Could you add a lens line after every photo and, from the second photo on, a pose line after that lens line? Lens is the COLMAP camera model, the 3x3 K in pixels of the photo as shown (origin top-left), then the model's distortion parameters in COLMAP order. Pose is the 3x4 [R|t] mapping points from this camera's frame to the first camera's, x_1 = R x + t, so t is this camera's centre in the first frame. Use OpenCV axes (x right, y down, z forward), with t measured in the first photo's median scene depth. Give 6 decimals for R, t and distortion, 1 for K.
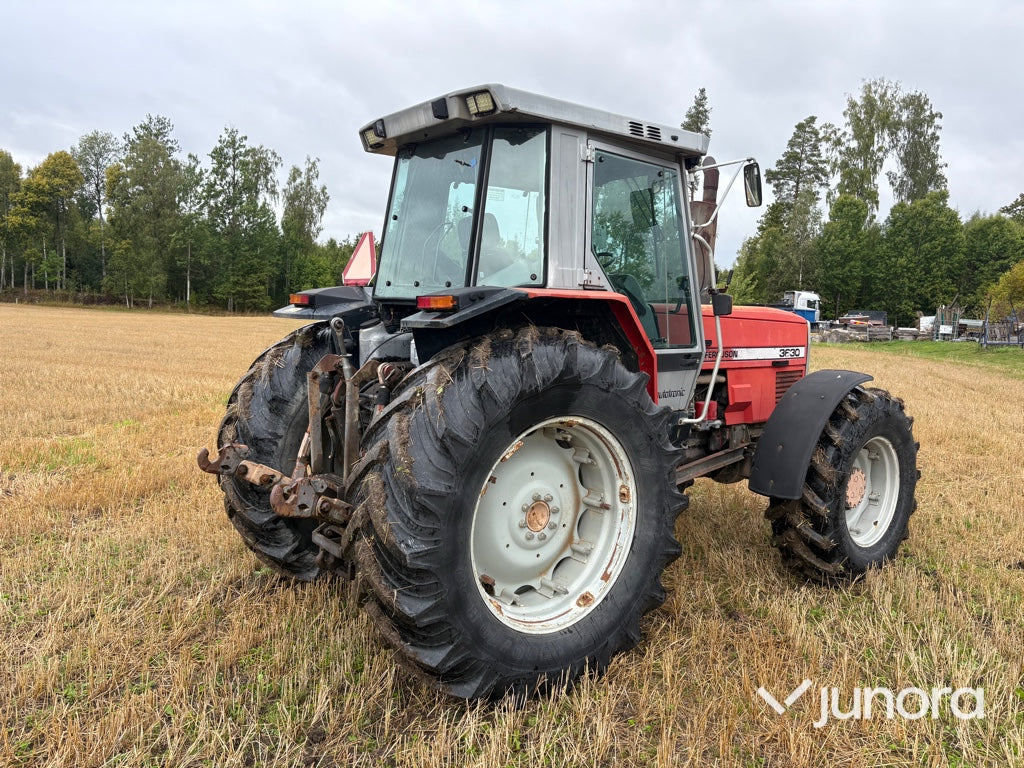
lens RADIAL K [[767.3, 0, 512.2], [0, 767.3, 385.4], [0, 0, 1]] dist [0.070920, -0.085635]
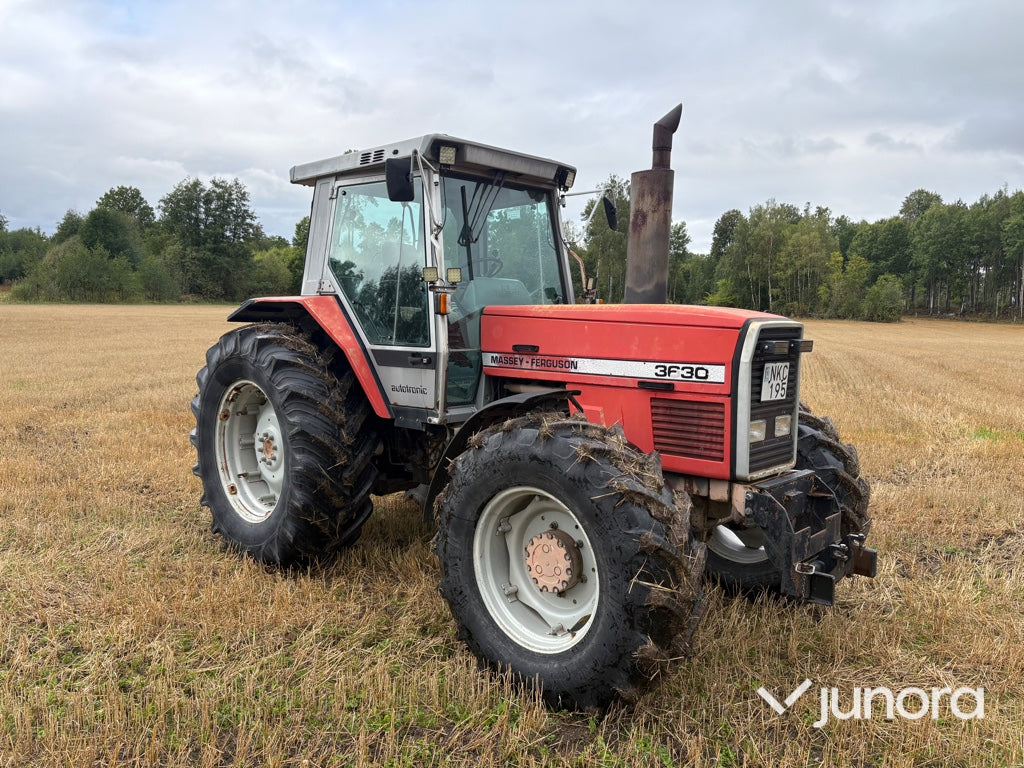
lens RADIAL K [[767.3, 0, 512.2], [0, 767.3, 385.4], [0, 0, 1]] dist [0.070920, -0.085635]
pose [[0.143115, 0.062286, -0.987744, 1.480303], [-0.109220, 0.992916, 0.046787, -0.068972], [0.983661, 0.101186, 0.148904, 1.149135]]
